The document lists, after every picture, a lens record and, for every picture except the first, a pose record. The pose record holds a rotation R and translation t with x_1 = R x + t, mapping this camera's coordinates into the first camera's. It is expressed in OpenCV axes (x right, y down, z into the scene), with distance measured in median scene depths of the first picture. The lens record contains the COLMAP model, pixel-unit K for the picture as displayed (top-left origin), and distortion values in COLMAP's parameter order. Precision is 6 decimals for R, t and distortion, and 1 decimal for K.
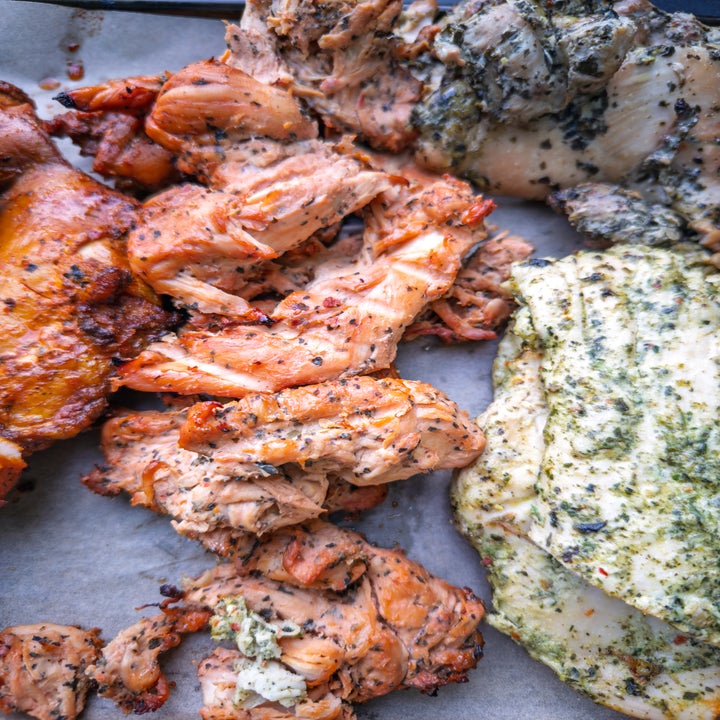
lens RADIAL K [[562.5, 0, 360.0], [0, 562.5, 360.0], [0, 0, 1]] dist [-0.004279, 0.001858]
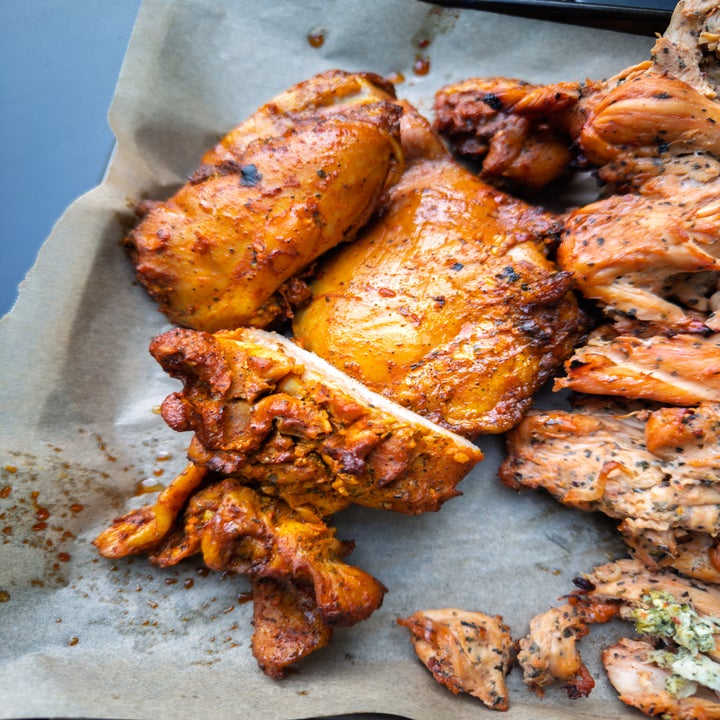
lens RADIAL K [[562.5, 0, 360.0], [0, 562.5, 360.0], [0, 0, 1]] dist [-0.004279, 0.001858]
pose [[0.998736, 0.047829, 0.015466, -0.798634], [-0.048220, 0.998499, 0.025962, -0.011806], [-0.014201, -0.026675, 0.999543, -0.030139]]
